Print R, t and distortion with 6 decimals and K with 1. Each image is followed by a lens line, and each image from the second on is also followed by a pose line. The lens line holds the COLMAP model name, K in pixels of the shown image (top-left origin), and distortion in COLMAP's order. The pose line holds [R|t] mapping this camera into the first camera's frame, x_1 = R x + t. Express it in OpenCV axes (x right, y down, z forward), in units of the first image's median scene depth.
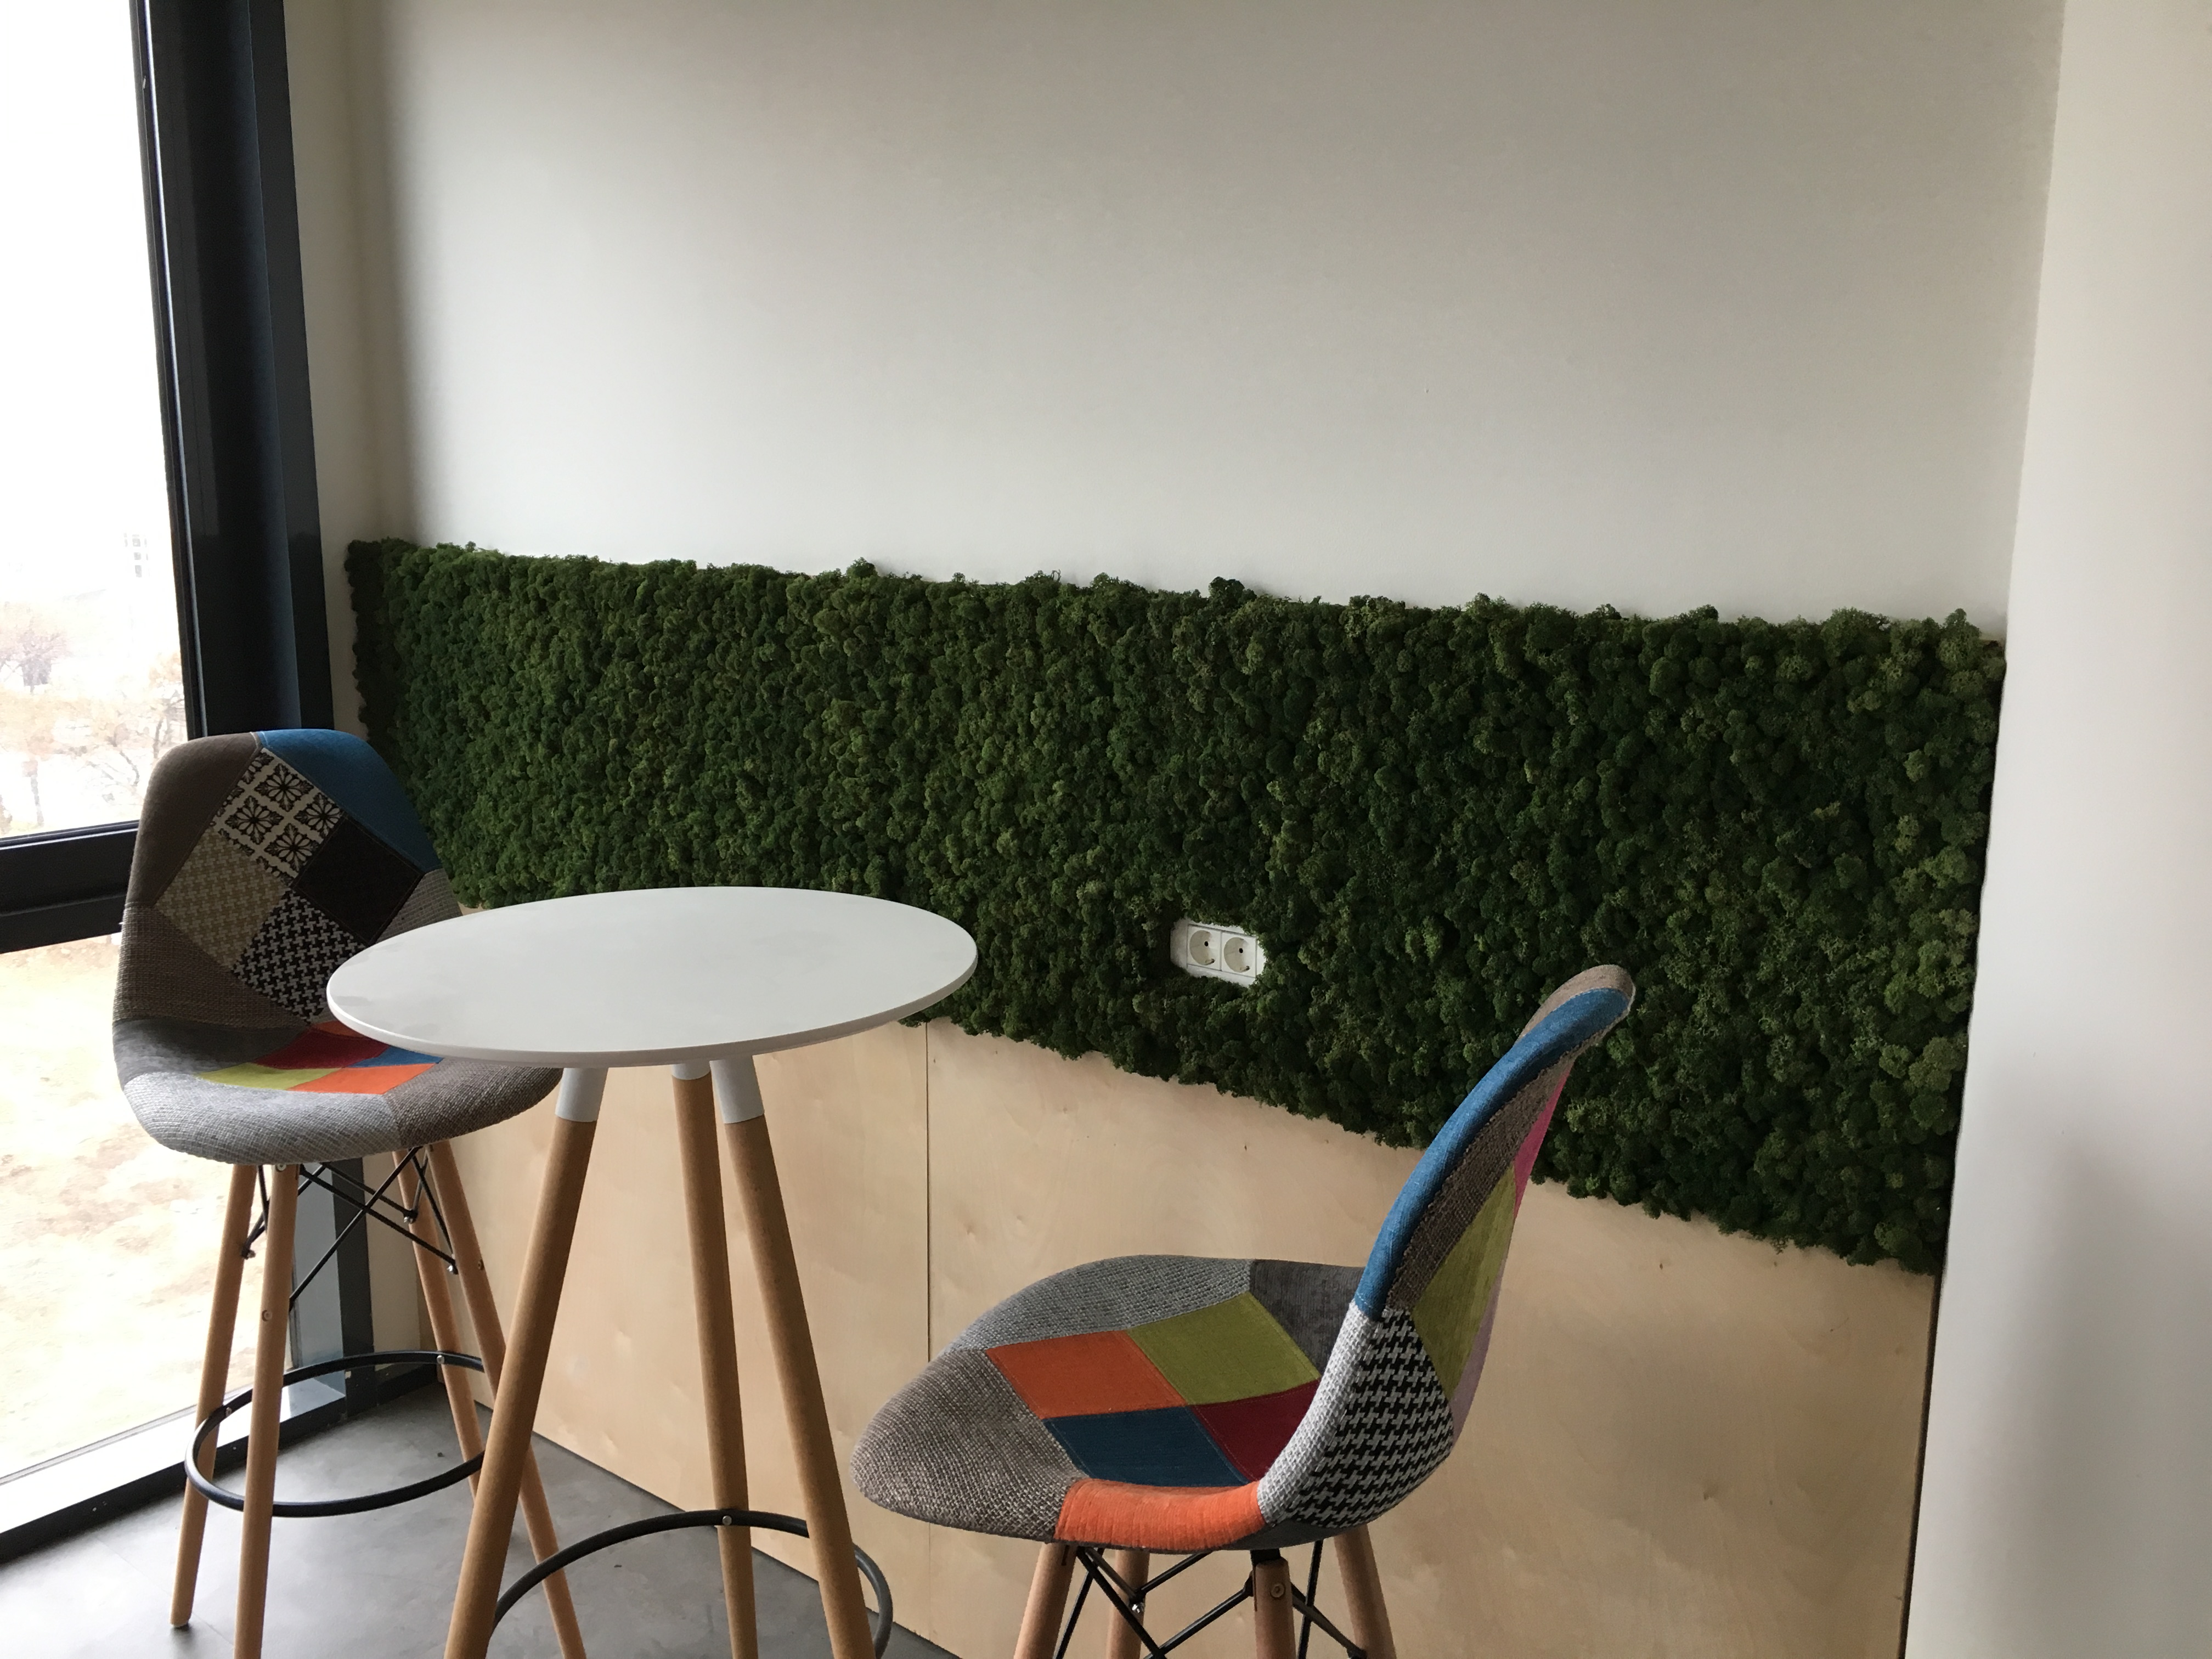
lens RADIAL K [[1882.3, 0, 1108.7], [0, 1882.3, 823.4], [0, 0, 1]] dist [0.091885, -0.132474]
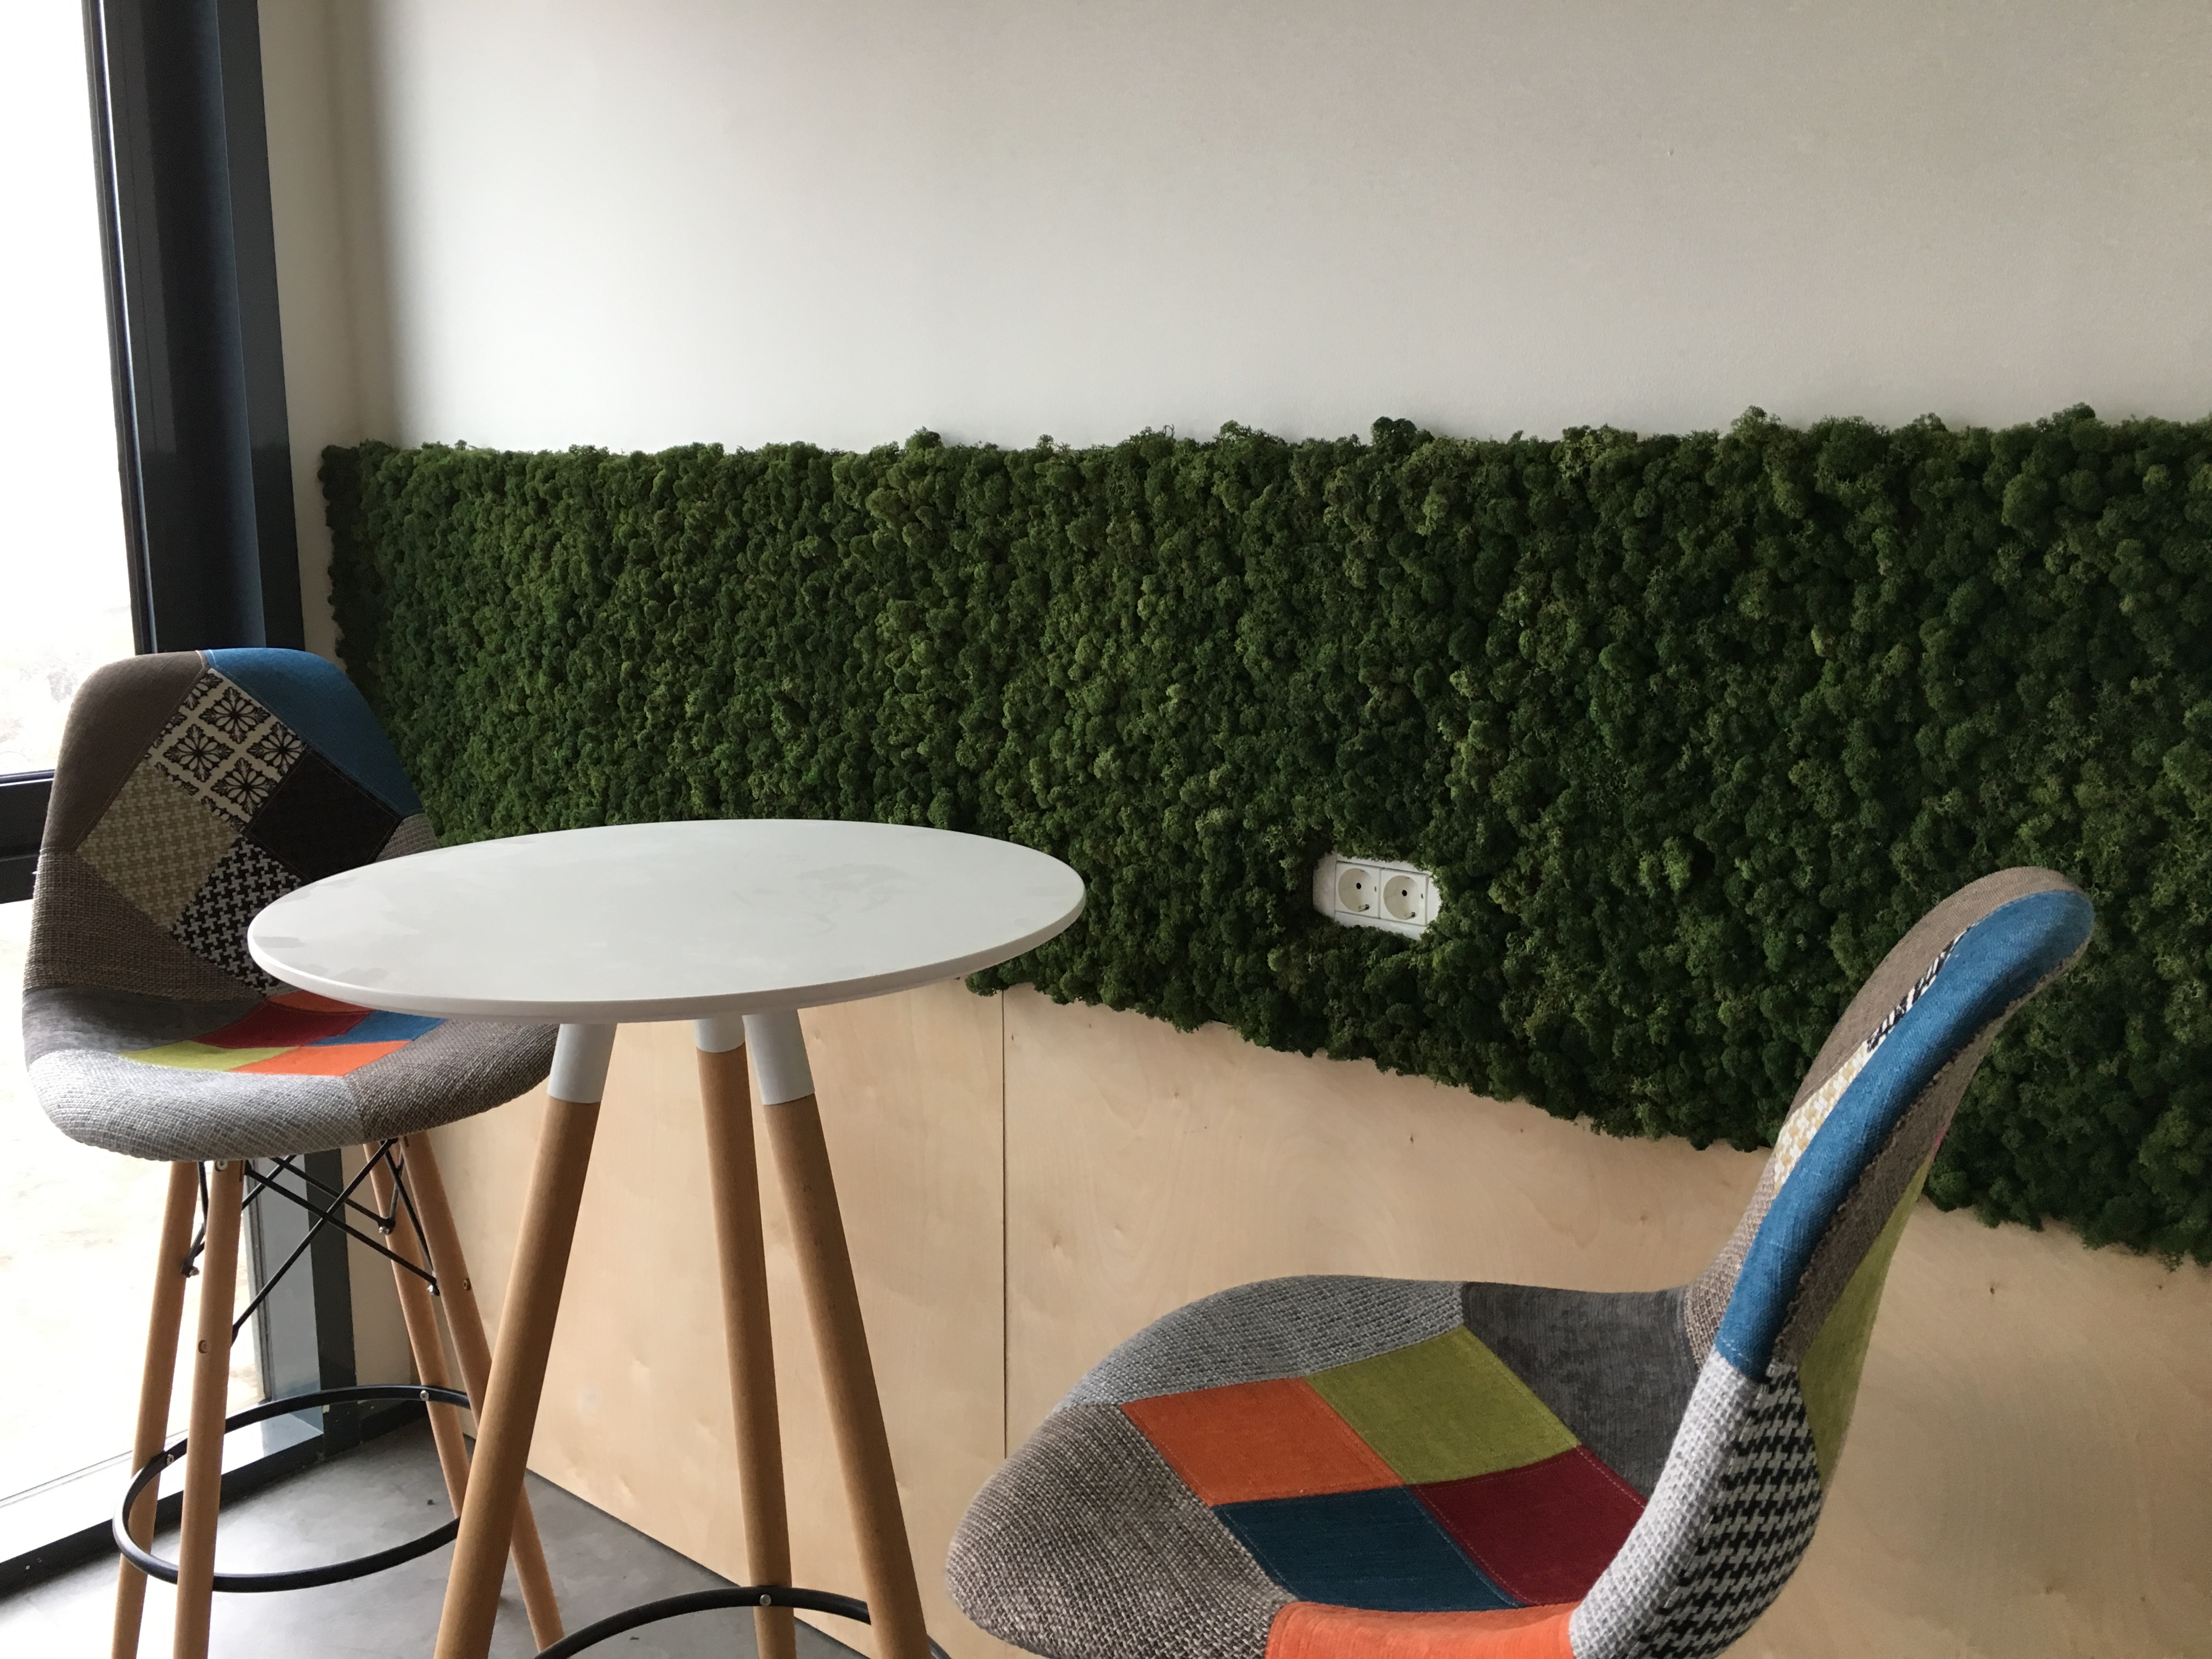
lens RADIAL K [[1882.3, 0, 1108.7], [0, 1882.3, 823.4], [0, 0, 1]] dist [0.091885, -0.132474]
pose [[0.999931, -0.003245, -0.011304, -0.044010], [0.003175, 0.999976, -0.006188, 0.040422], [0.011323, 0.006152, 0.999917, 0.188107]]
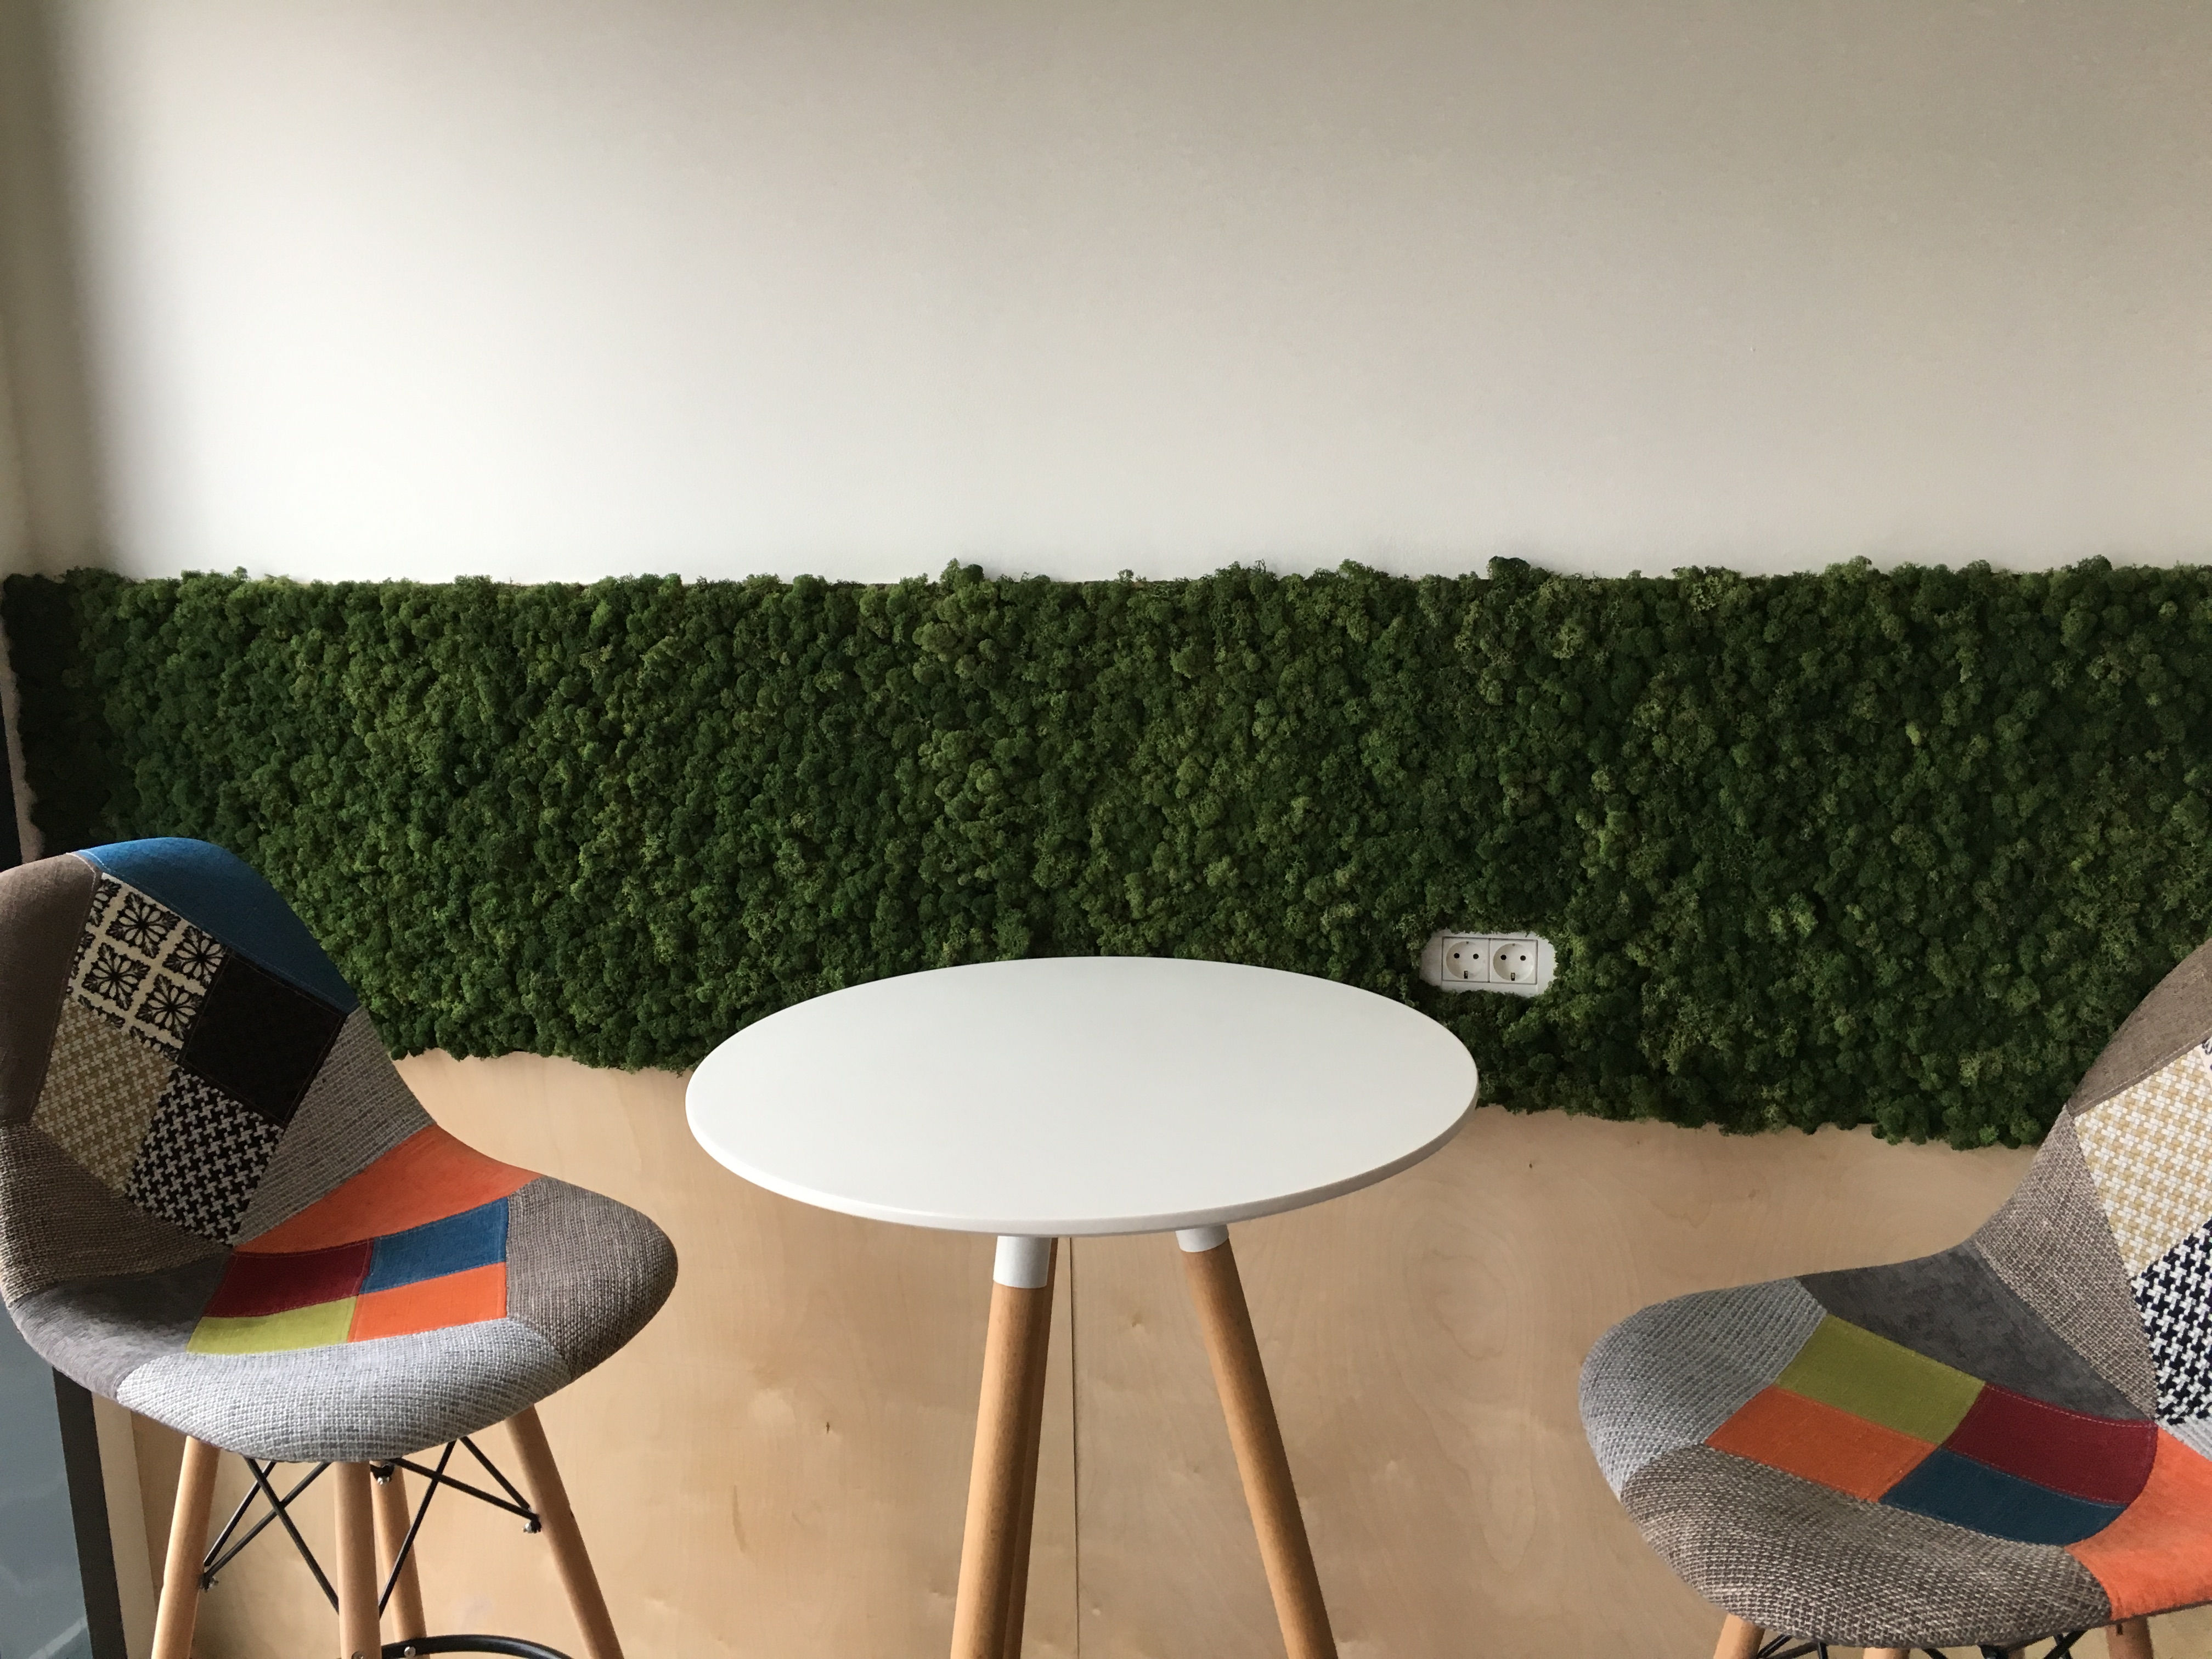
lens RADIAL K [[1885.1, 0, 1106.0], [0, 1885.1, 829.5], [0, 0, 1]] dist [0.092630, -0.129660]
pose [[0.890775, -0.111063, 0.440664, -0.484921], [0.106770, 0.993681, 0.034615, -0.046274], [-0.441724, 0.016215, 0.897005, 0.236188]]
